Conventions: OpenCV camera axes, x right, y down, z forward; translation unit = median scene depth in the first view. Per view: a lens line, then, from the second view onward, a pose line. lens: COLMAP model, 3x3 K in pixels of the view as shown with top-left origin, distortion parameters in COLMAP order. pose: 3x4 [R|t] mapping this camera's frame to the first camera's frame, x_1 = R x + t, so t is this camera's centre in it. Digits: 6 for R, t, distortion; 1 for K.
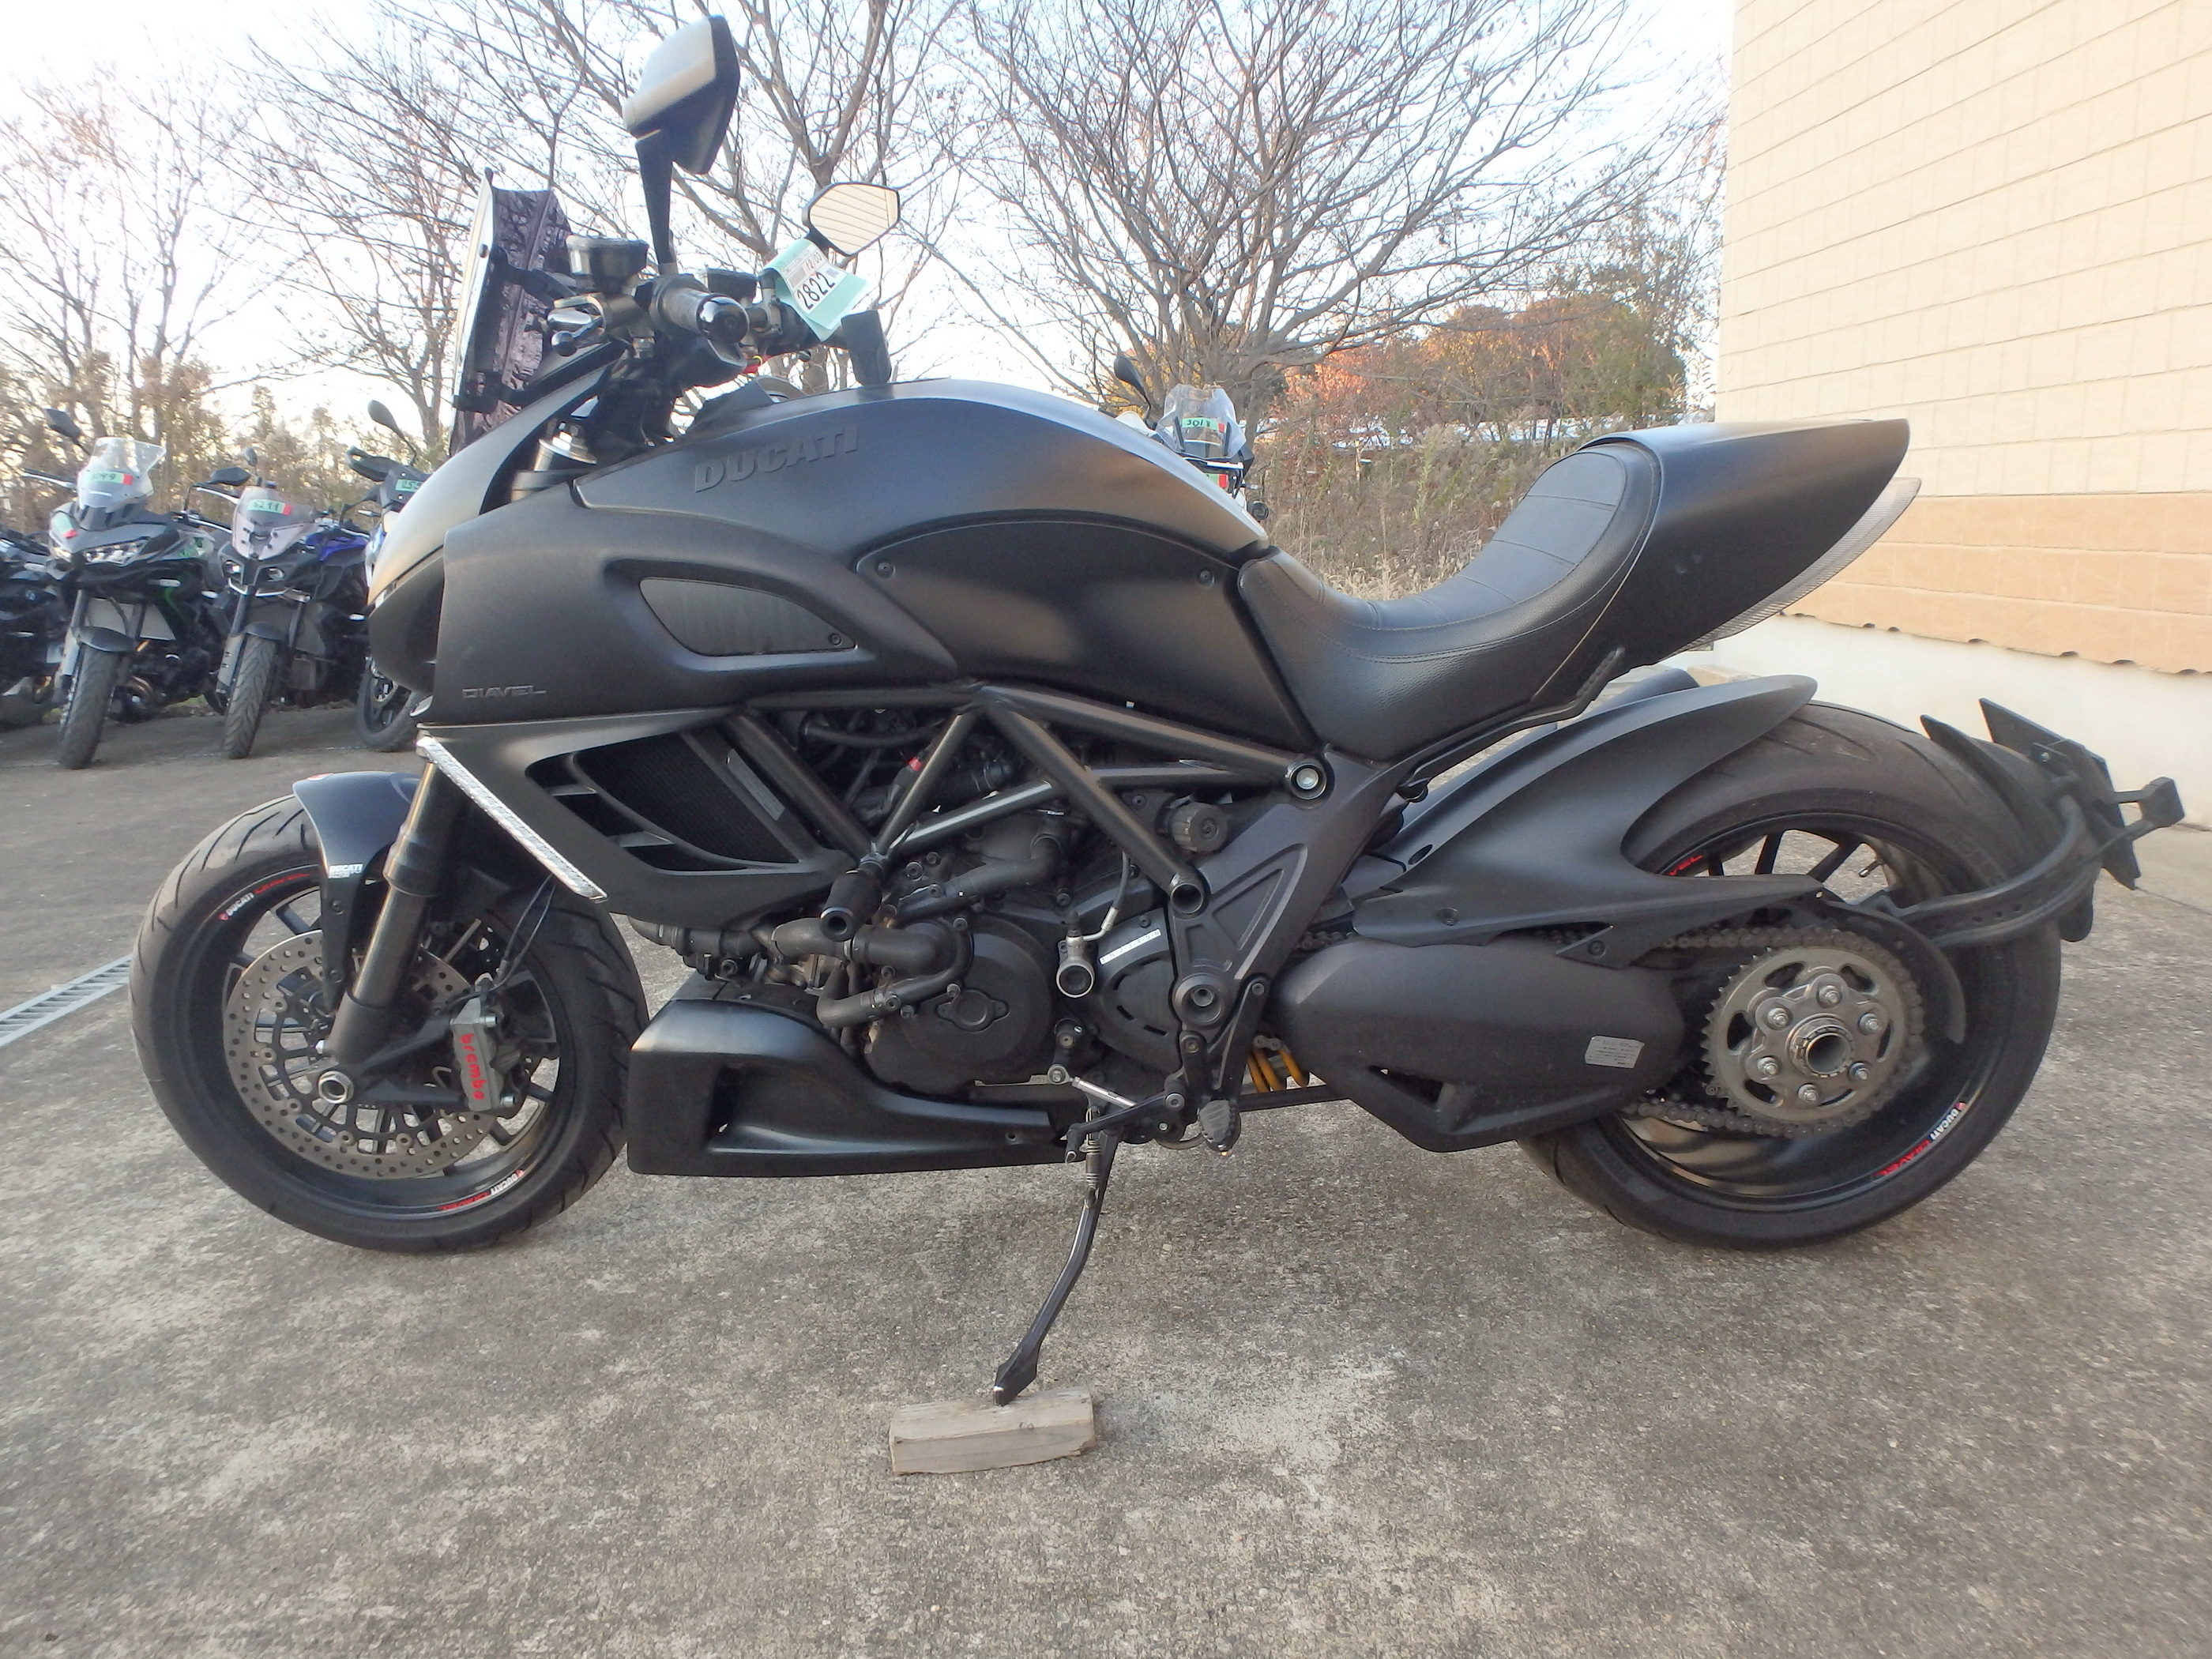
lens RADIAL K [[1382.6, 0, 1116.8], [0, 1382.6, 812.9], [0, 0, 1]] dist [-0.043547, 0.010729]
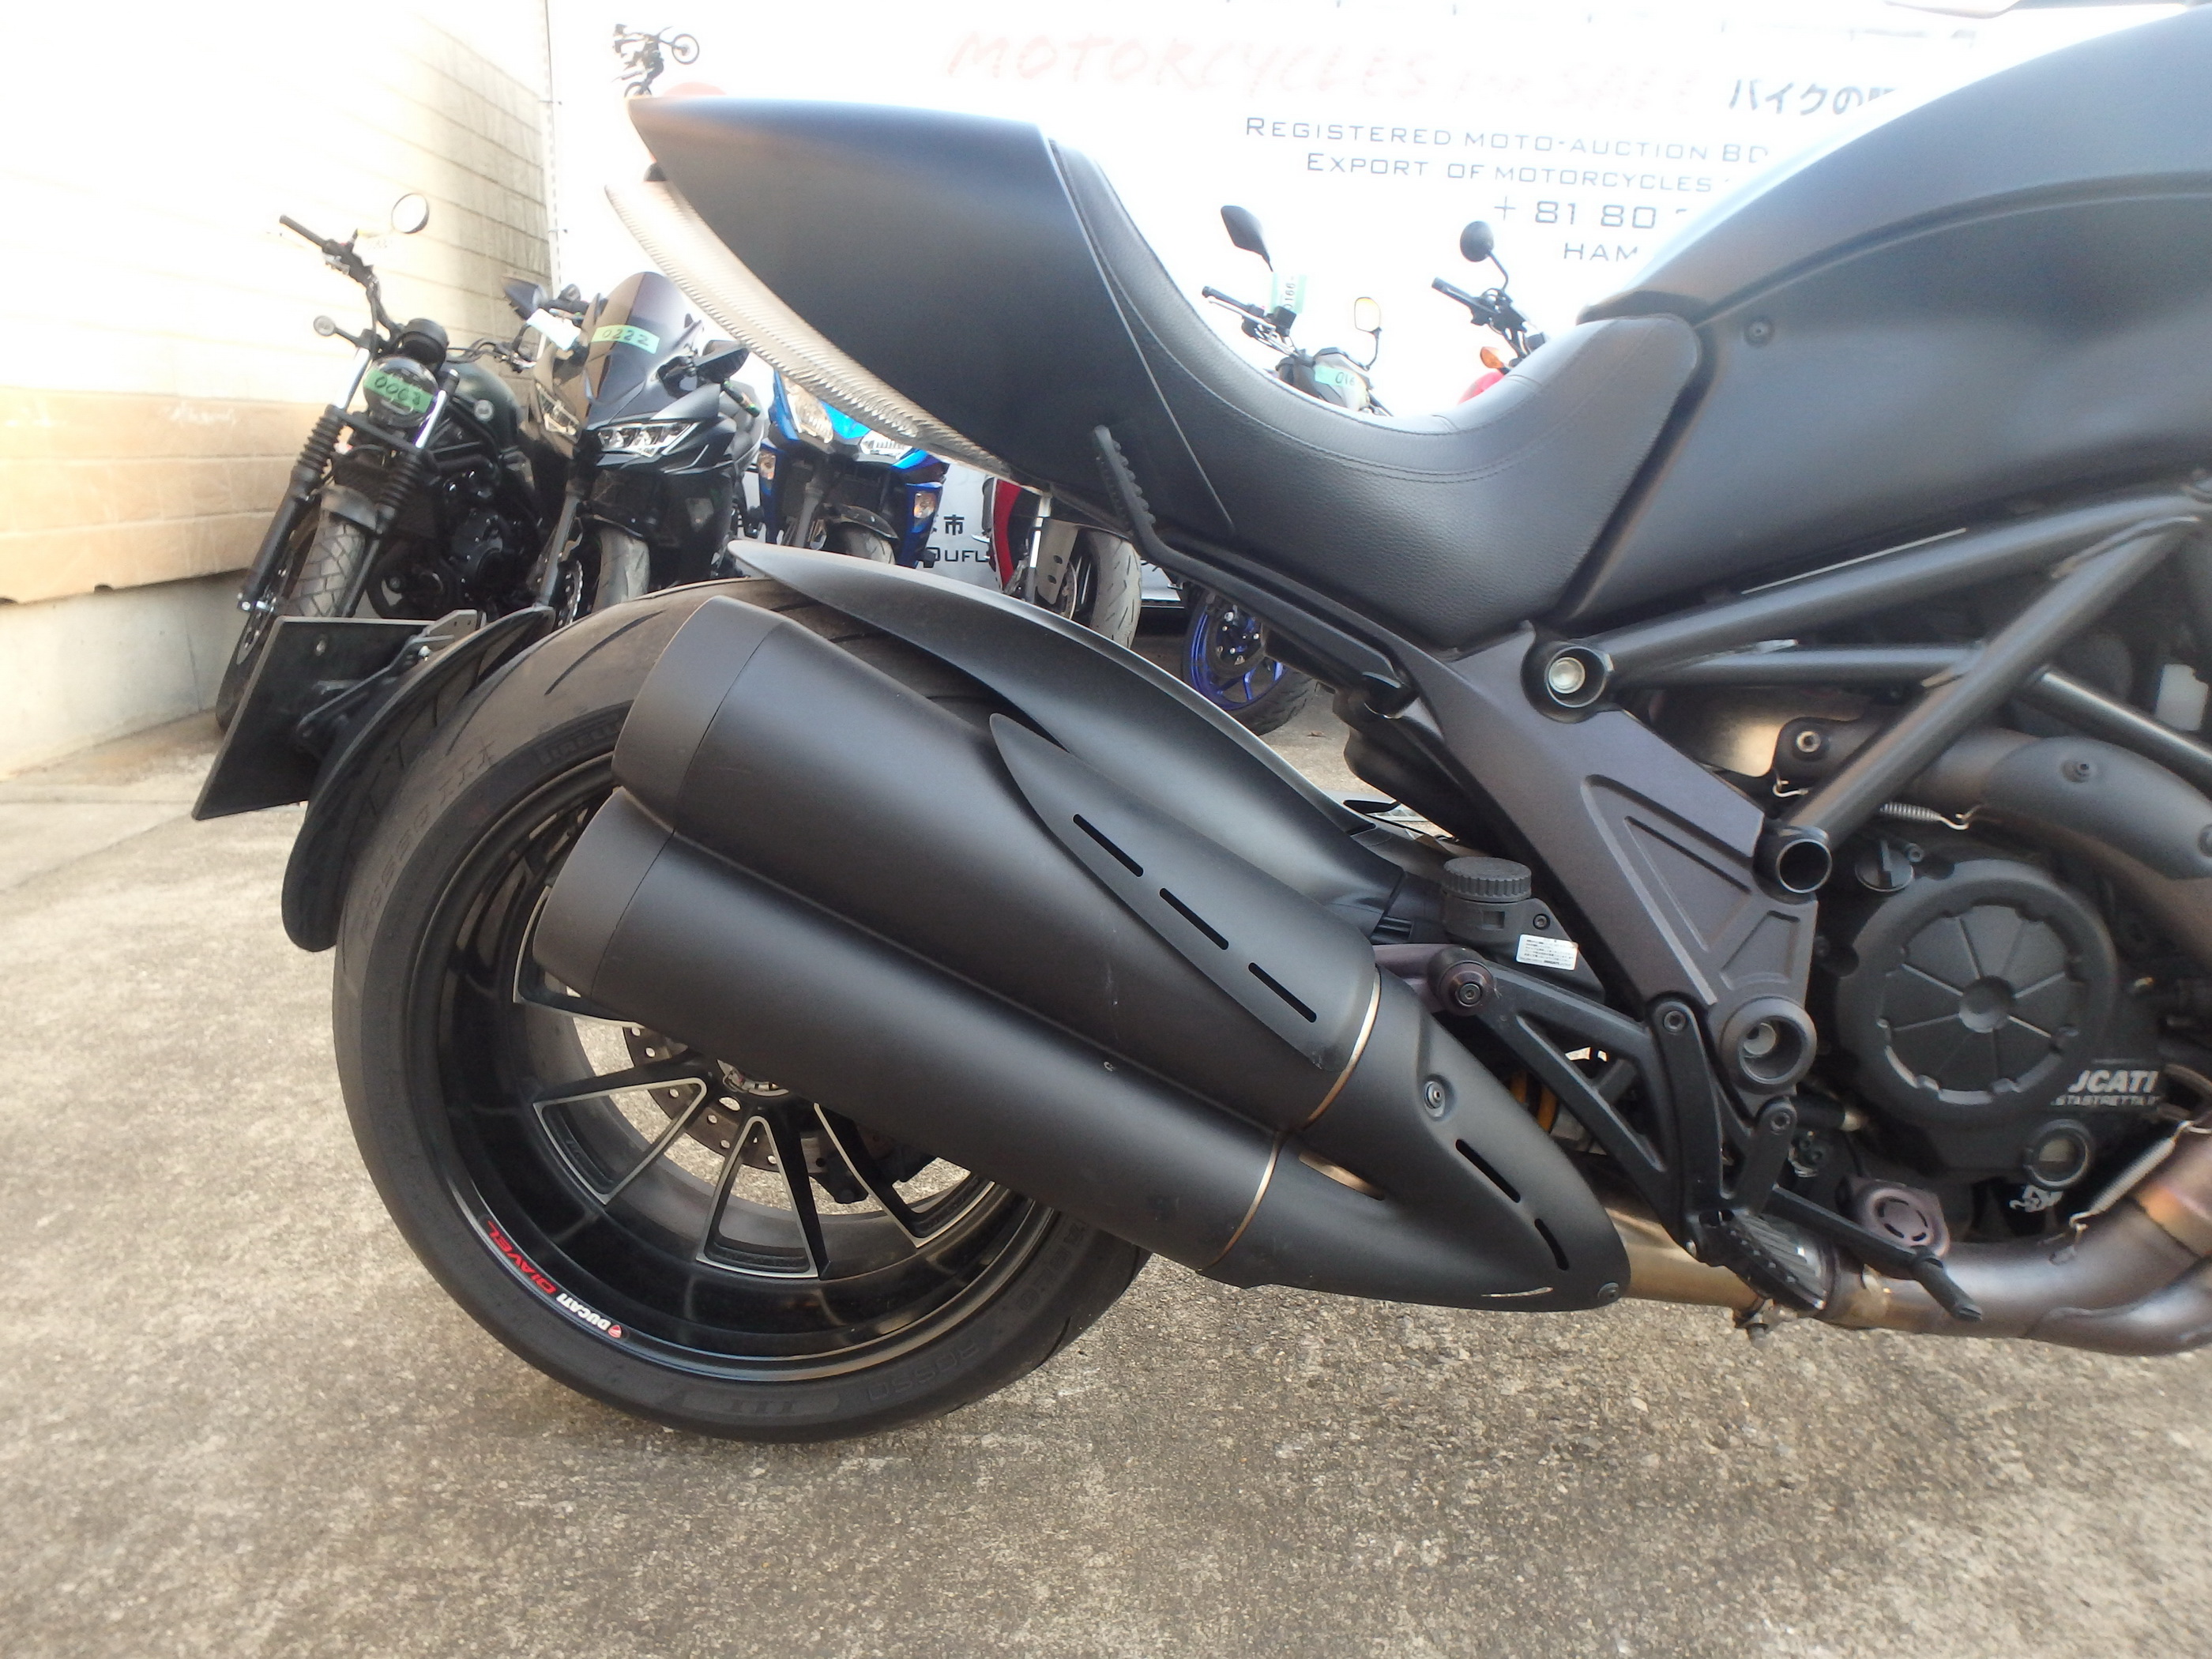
lens RADIAL K [[1382.6, 0, 1101.8], [0, 1382.6, 782.5], [0, 0, 1]] dist [-0.043547, 0.010729]
pose [[-0.999962, 0.008625, -0.001574, 0.343687], [0.007020, 0.895206, 0.445597, -0.295665], [0.005252, 0.445569, -0.895232, 1.684975]]
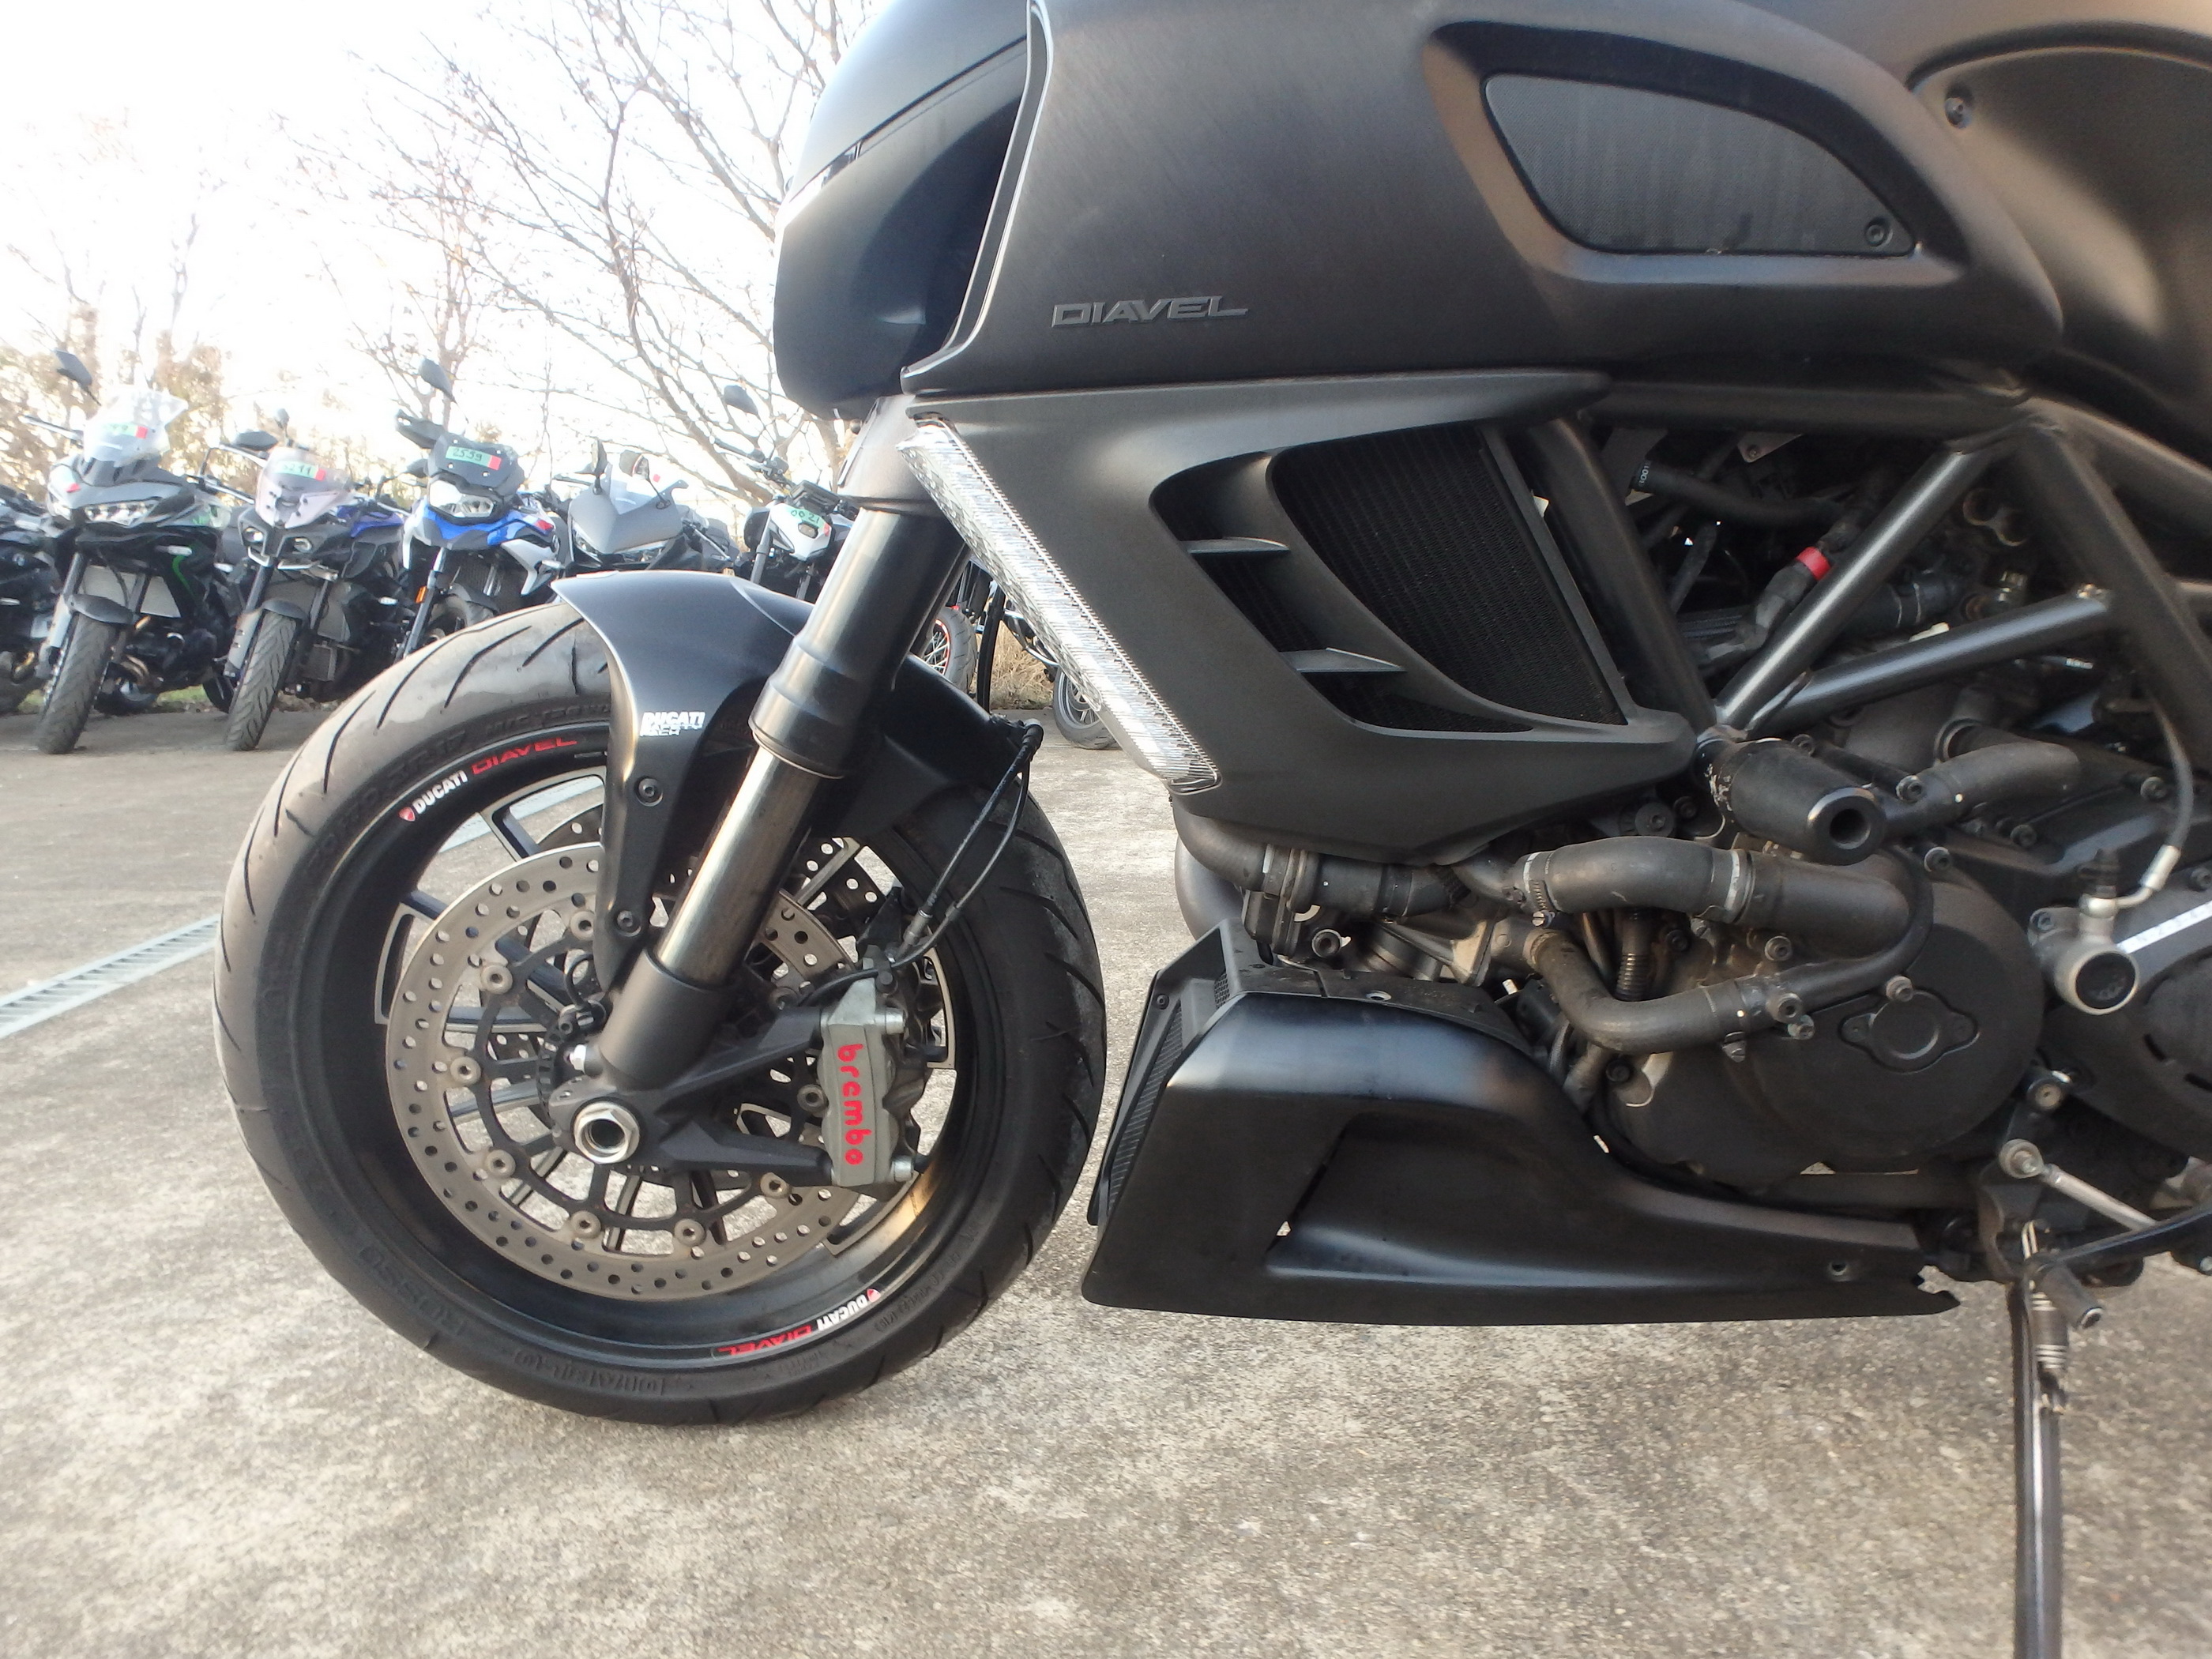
lens RADIAL K [[1382.6, 0, 1126.2], [0, 1382.6, 833.2], [0, 0, 1]] dist [-0.043547, 0.010729]
pose [[0.998540, 0.048594, 0.023585, -0.404196], [-0.047528, 0.997908, -0.043823, 0.101455], [-0.025665, 0.042638, 0.998761, 0.468676]]
